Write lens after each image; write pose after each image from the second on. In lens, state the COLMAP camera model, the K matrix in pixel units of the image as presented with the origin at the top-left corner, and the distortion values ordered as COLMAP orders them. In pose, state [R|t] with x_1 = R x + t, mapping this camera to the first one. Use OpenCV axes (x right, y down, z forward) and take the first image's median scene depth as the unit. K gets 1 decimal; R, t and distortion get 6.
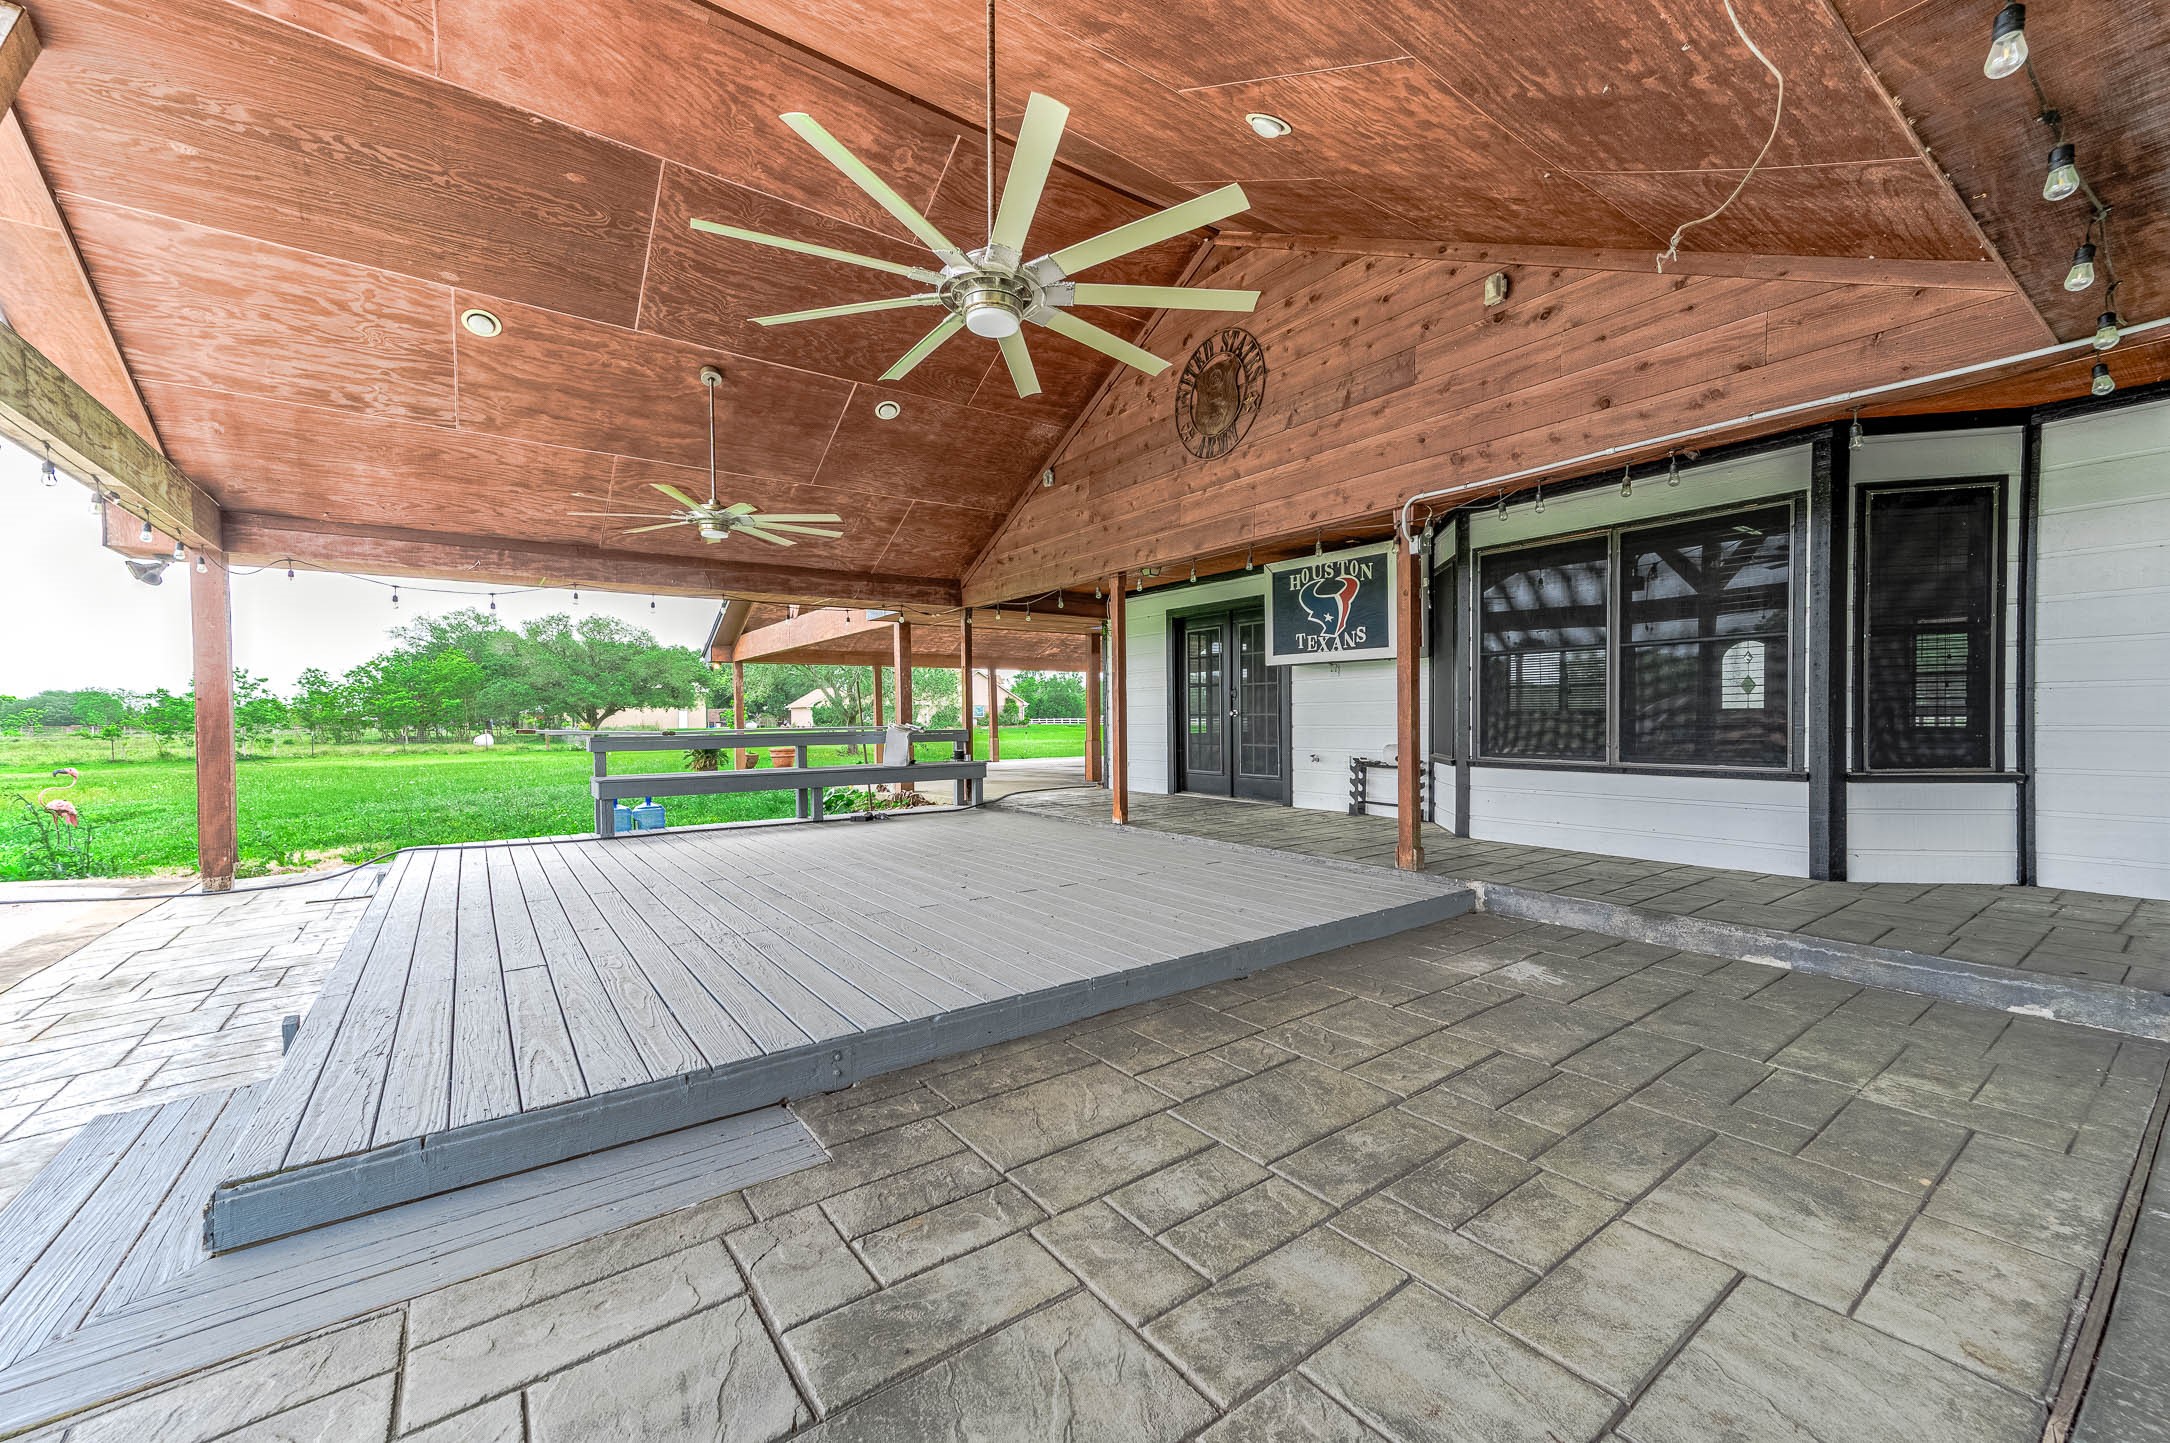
lens RADIAL K [[856.5, 0, 1089.6], [0, 856.5, 727.6], [0, 0, 1]] dist [0.022006, 0.000396]
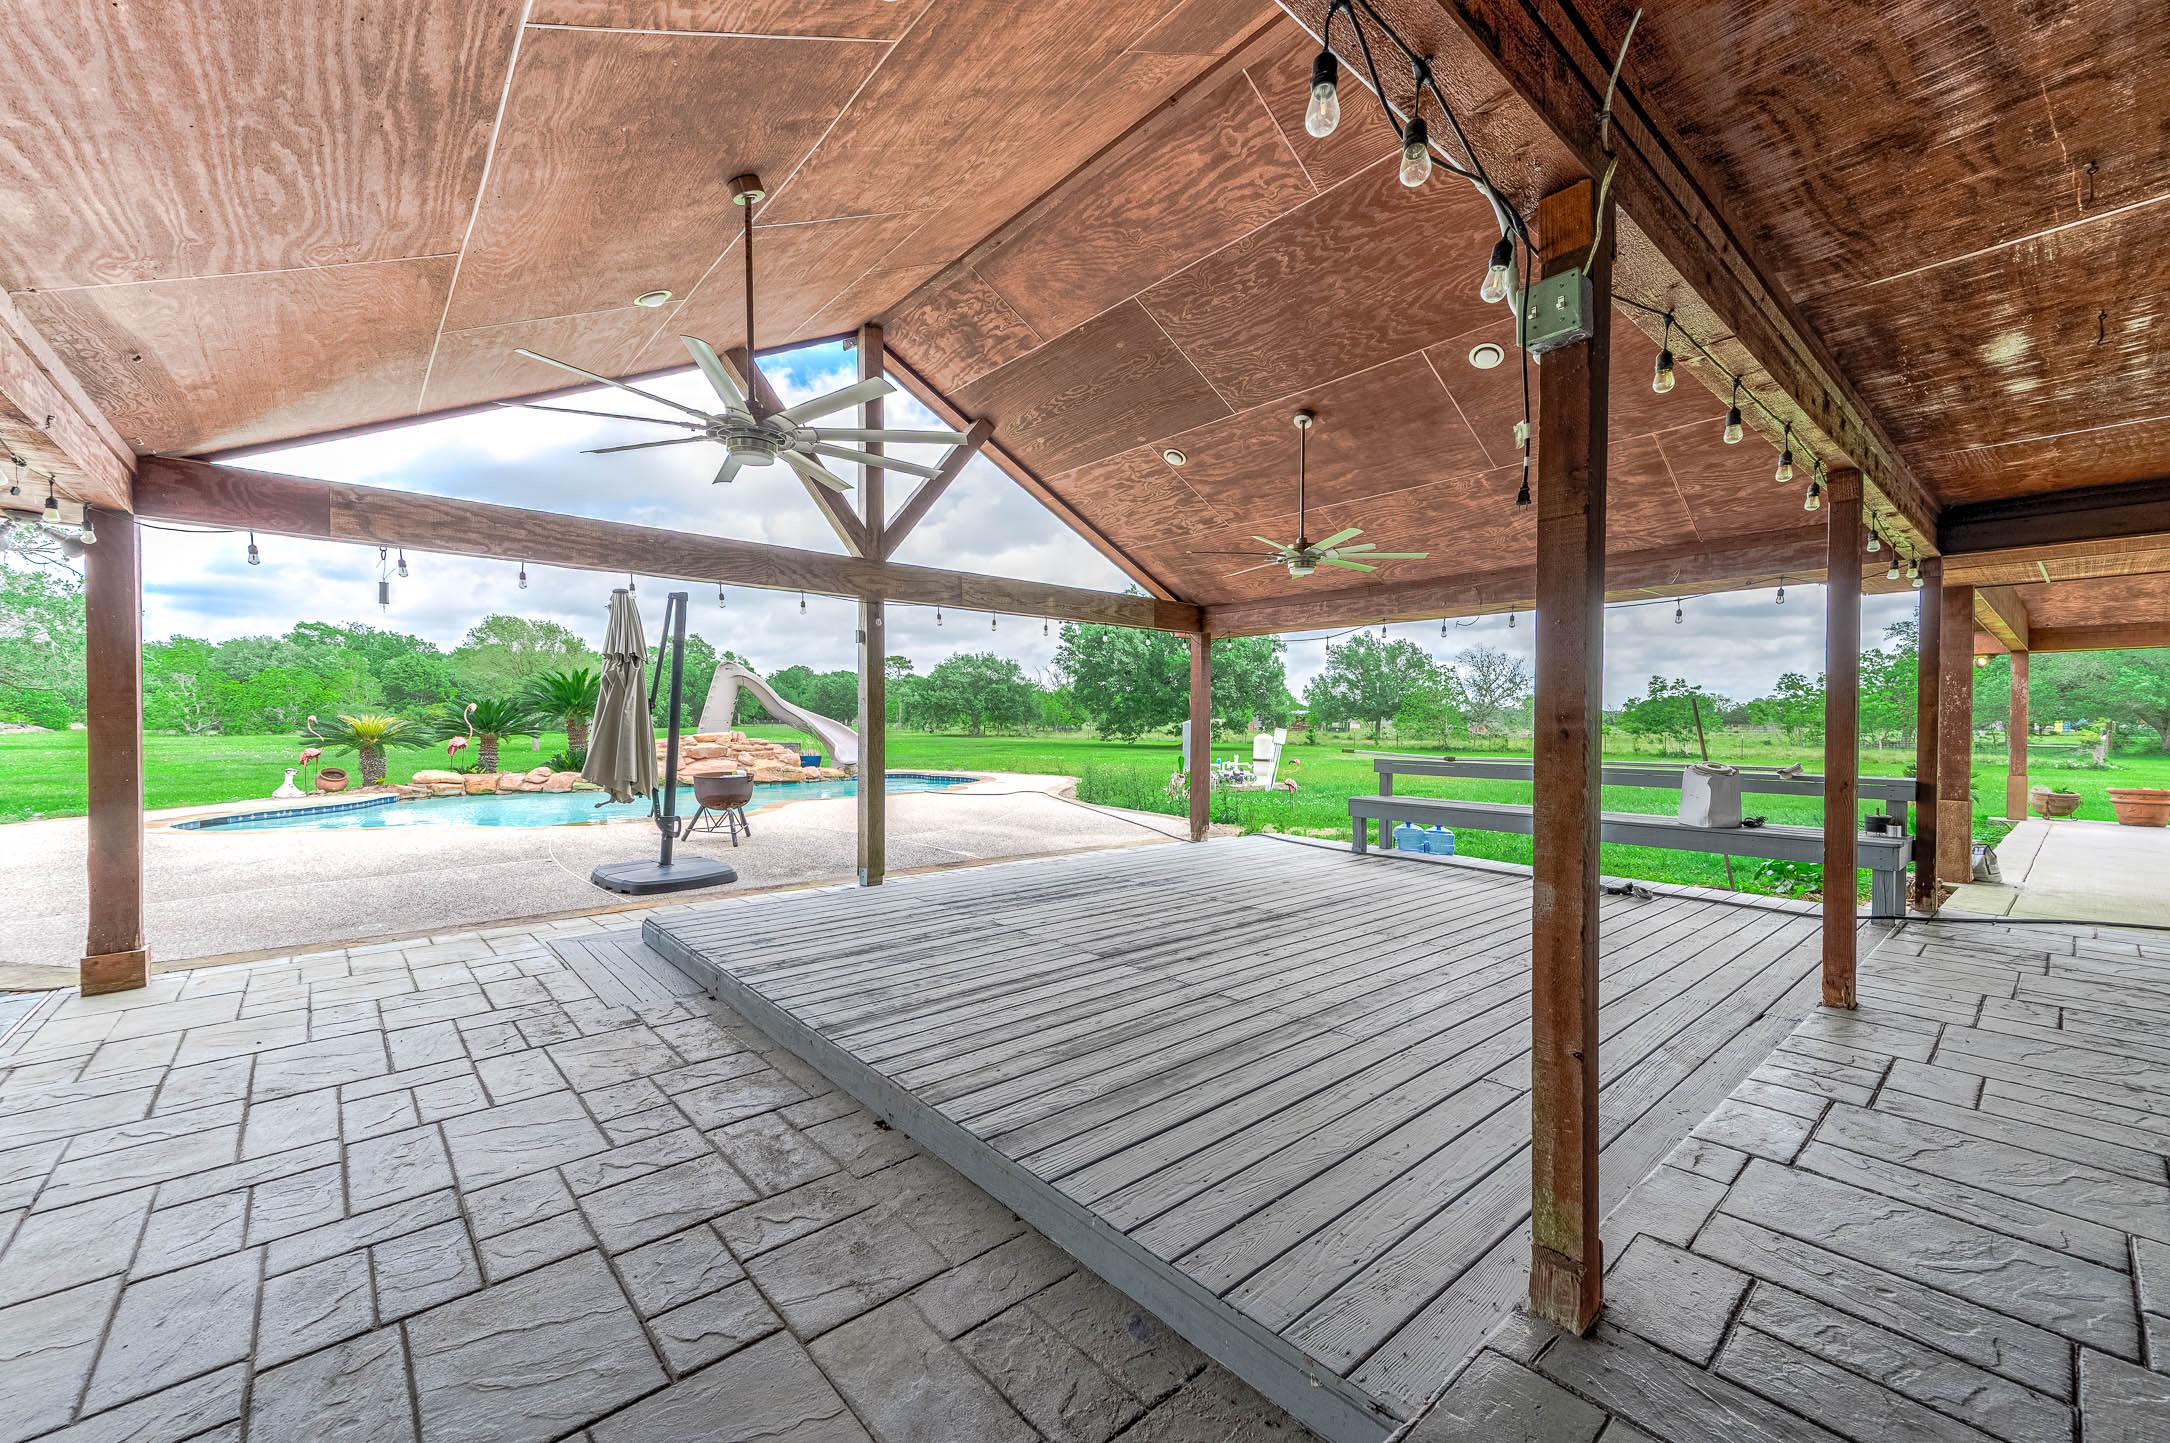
lens RADIAL K [[856.5, 0, 1085.7], [0, 856.5, 726.0], [0, 0, 1]] dist [0.022006, 0.000396]
pose [[0.091906, 0.015254, -0.995651, 0.555072], [-0.016603, 0.999767, 0.013784, -0.046355], [0.995629, 0.015264, 0.092138, 0.629239]]
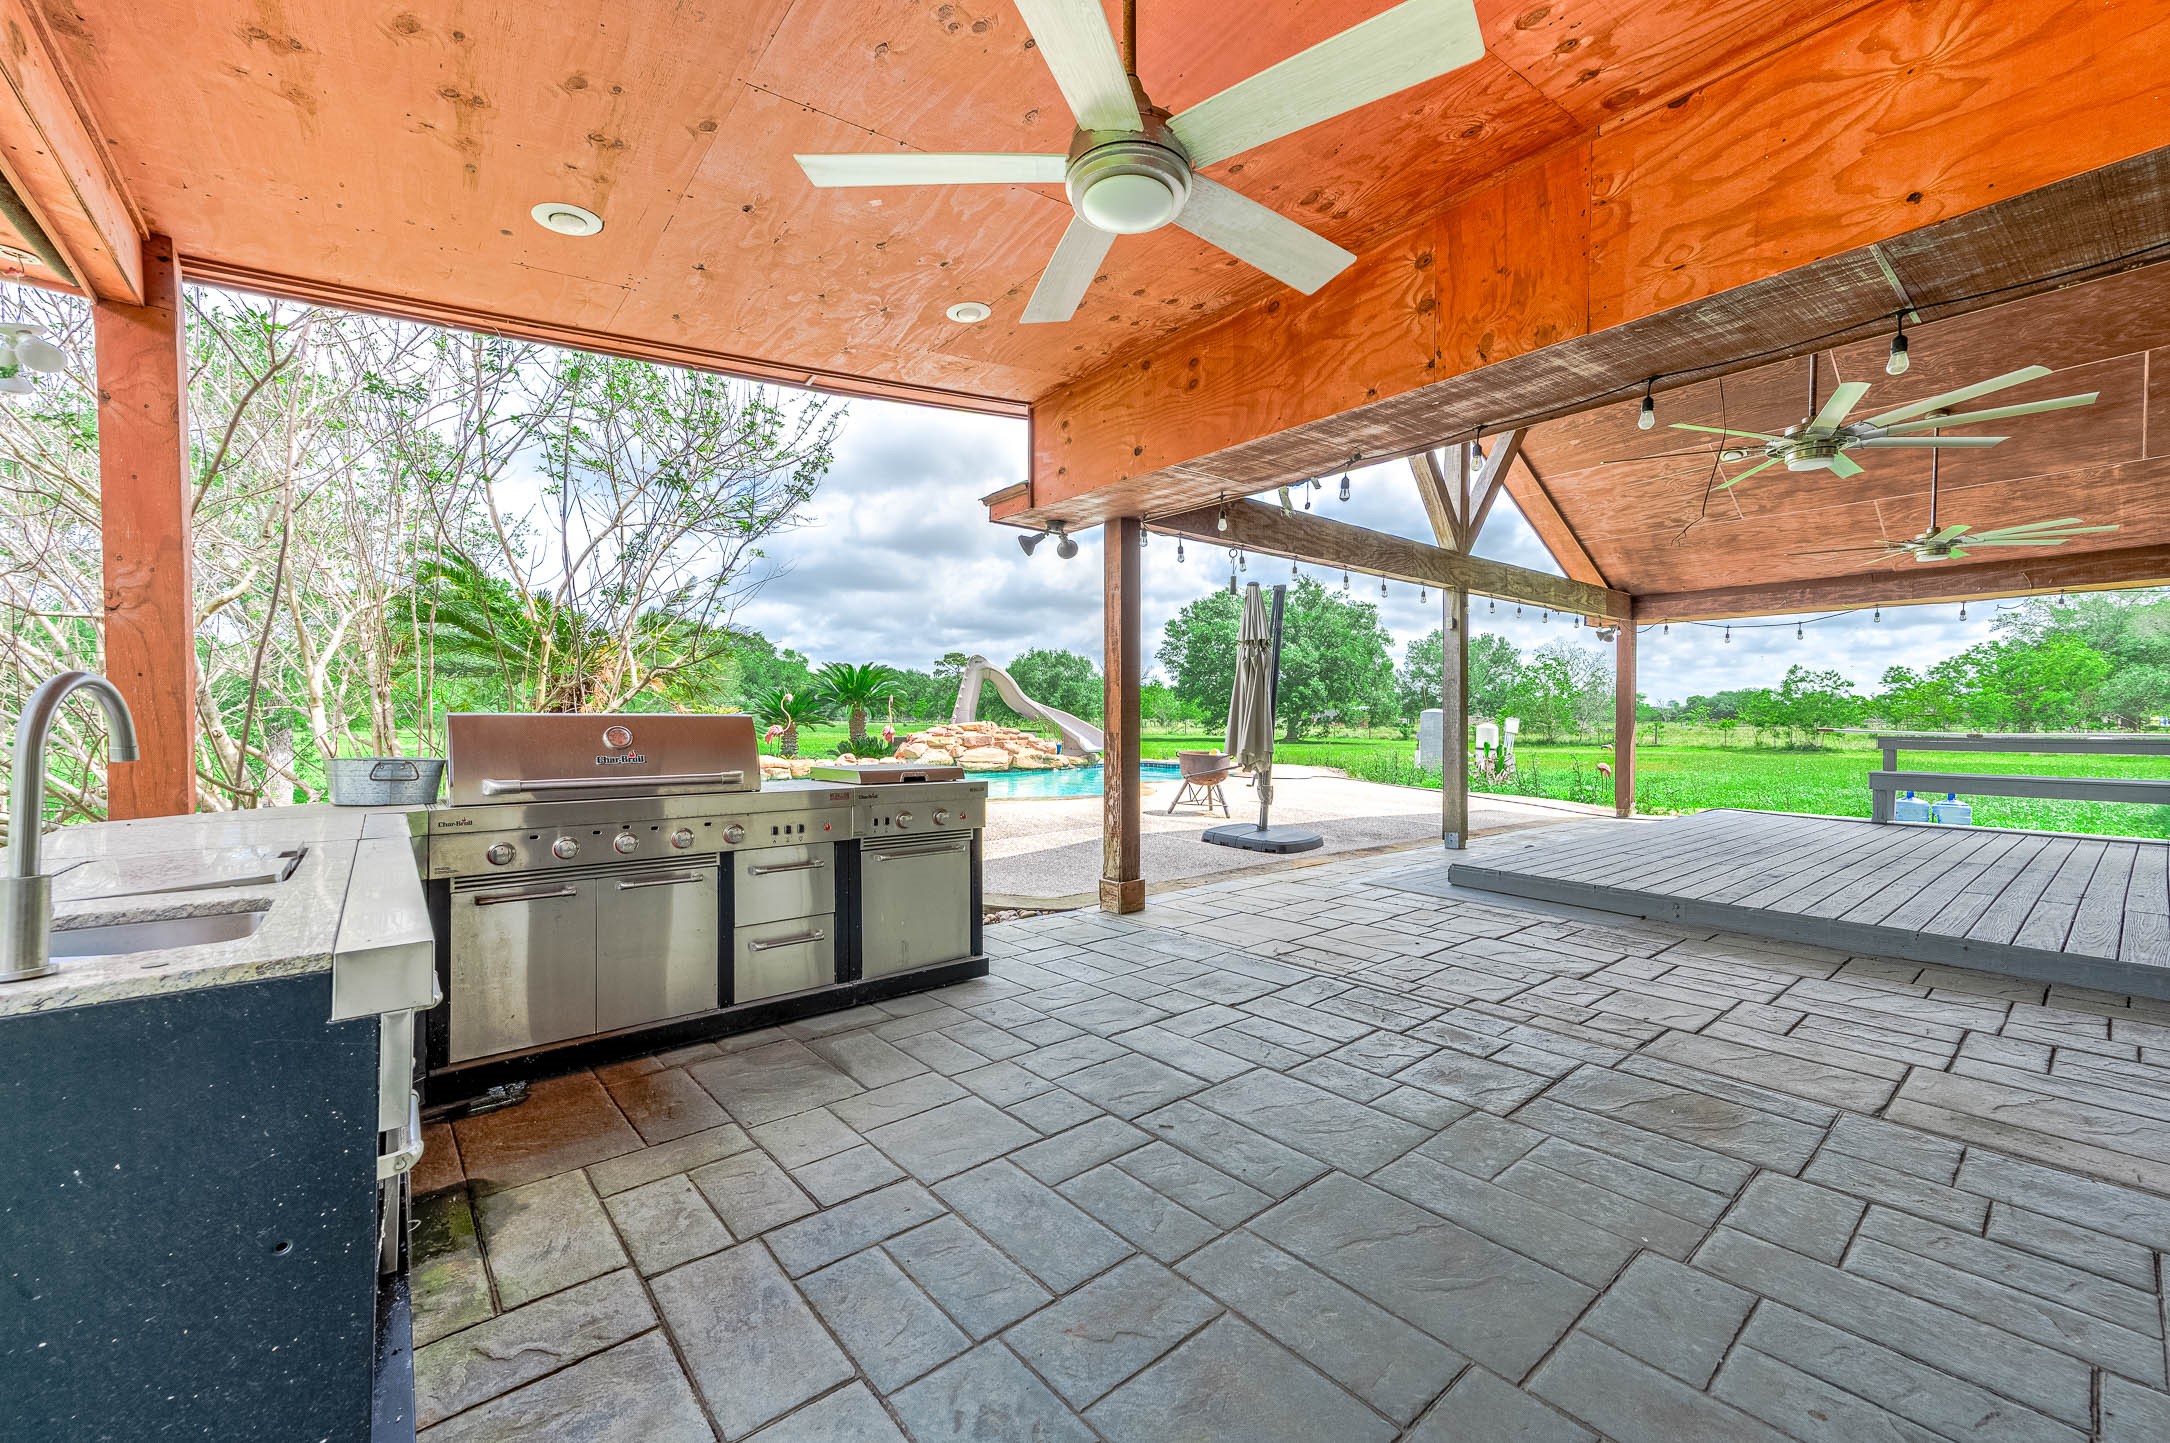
lens RADIAL K [[856.5, 0, 1091.7], [0, 856.5, 727.7], [0, 0, 1]] dist [0.022006, 0.000396]
pose [[0.068126, 0.020066, -0.997475, 0.616430], [-0.014746, 0.999709, 0.019103, -0.007850], [0.997568, 0.013408, 0.068402, -0.165894]]
